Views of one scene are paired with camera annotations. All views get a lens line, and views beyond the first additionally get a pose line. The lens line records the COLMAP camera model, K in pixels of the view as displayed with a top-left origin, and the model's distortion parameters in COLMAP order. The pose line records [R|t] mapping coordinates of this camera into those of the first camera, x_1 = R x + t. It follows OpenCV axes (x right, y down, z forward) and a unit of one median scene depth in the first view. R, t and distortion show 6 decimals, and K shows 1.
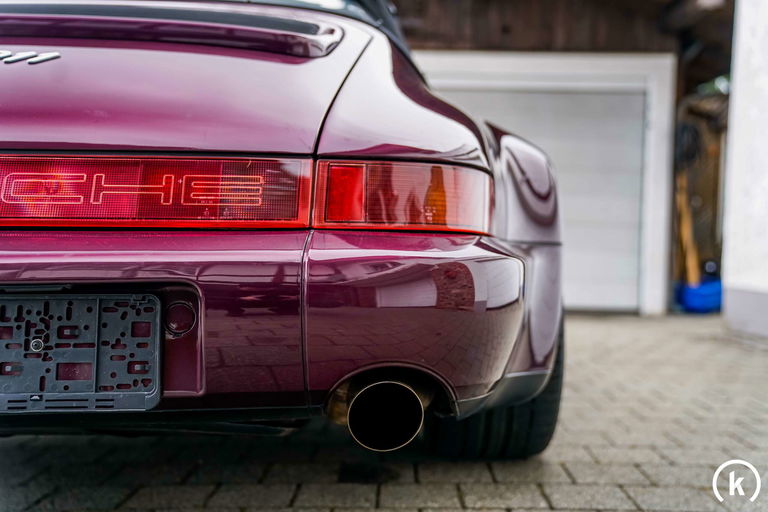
lens RADIAL K [[820.0, 0, 384.0], [0, 820.0, 256.0], [0, 0, 1]] dist [-0.001579, 0.268644]
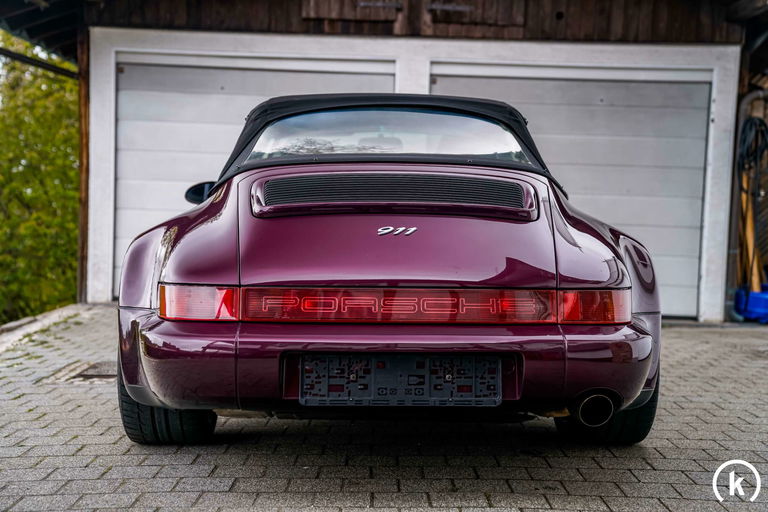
lens RADIAL K [[1079.4, 0, 395.5], [0, 1079.4, 255.2], [0, 0, 1]] dist [0.220616, 0.115313]
pose [[0.999258, 0.006642, 0.037942, -0.368226], [-0.007690, 0.999591, 0.027543, -0.170667], [-0.037744, -0.027815, 0.998900, -1.087195]]
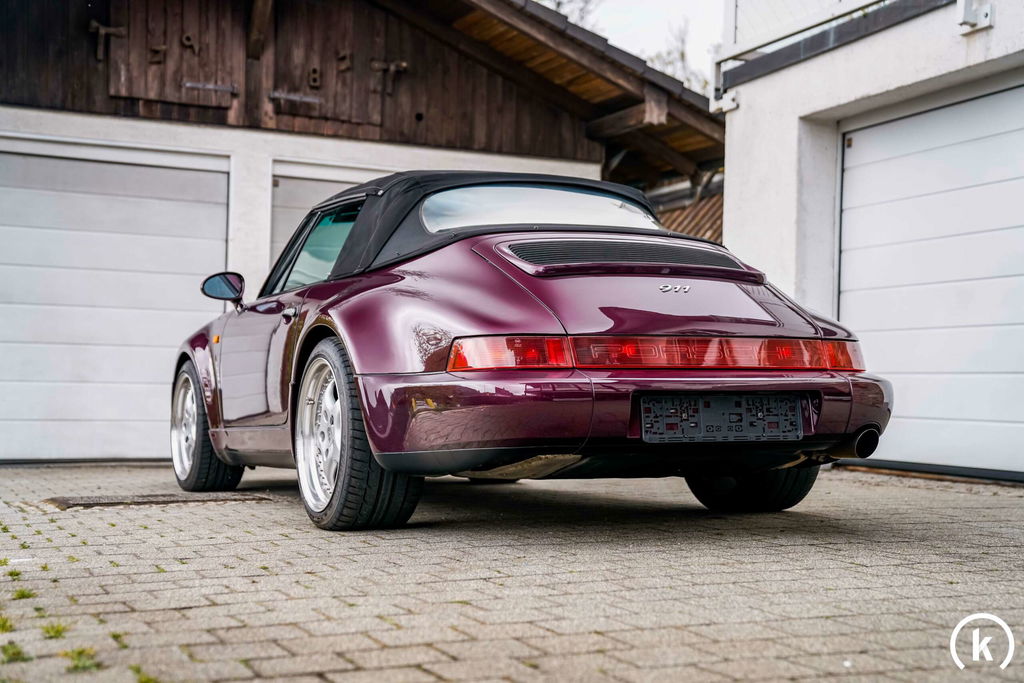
lens RADIAL K [[1439.2, 0, 527.3], [0, 1439.2, 340.4], [0, 0, 1]] dist [0.220616, 0.115313]
pose [[0.906983, 0.008896, 0.421074, -1.581381], [0.011055, 0.998930, -0.044918, 0.037625], [-0.421023, 0.045395, 0.905913, -1.474007]]
